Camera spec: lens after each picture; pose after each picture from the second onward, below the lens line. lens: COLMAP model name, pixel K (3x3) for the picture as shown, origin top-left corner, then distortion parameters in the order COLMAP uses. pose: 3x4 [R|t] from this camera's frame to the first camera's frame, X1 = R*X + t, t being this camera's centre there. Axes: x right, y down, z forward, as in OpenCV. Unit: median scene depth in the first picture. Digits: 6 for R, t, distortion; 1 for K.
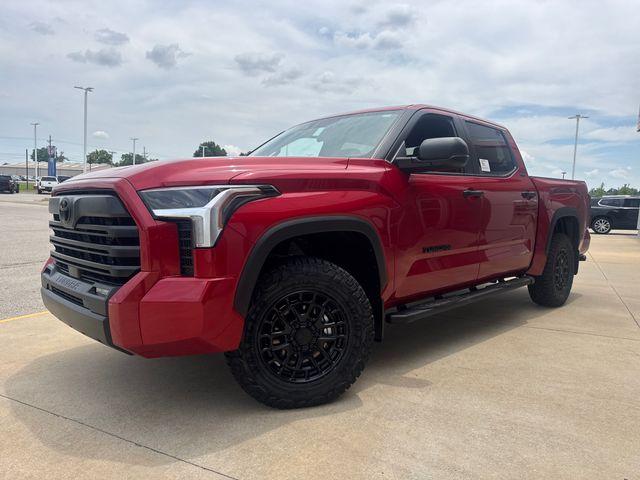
lens RADIAL K [[479.2, 0, 321.0], [0, 479.2, 238.1], [0, 0, 1]] dist [0.099960, -0.016308]
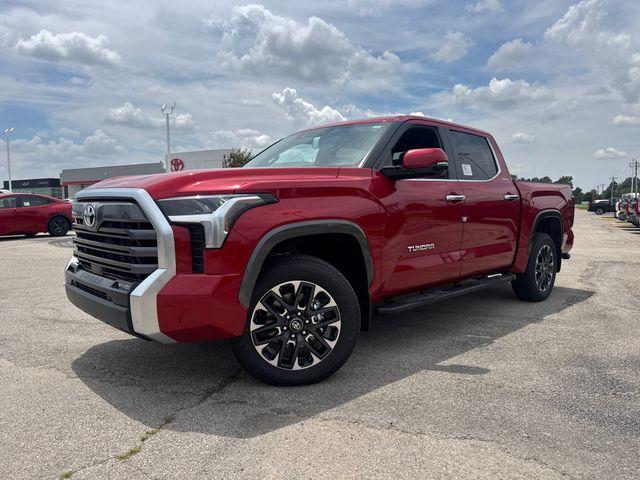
lens RADIAL K [[479.2, 0, 319.0], [0, 479.2, 242.2], [0, 0, 1]] dist [0.099960, -0.016308]
pose [[0.999973, -0.002701, -0.006837, 0.017480], [0.002786, 0.999918, 0.012468, -0.006517], [0.006803, -0.012487, 0.999899, -0.118923]]
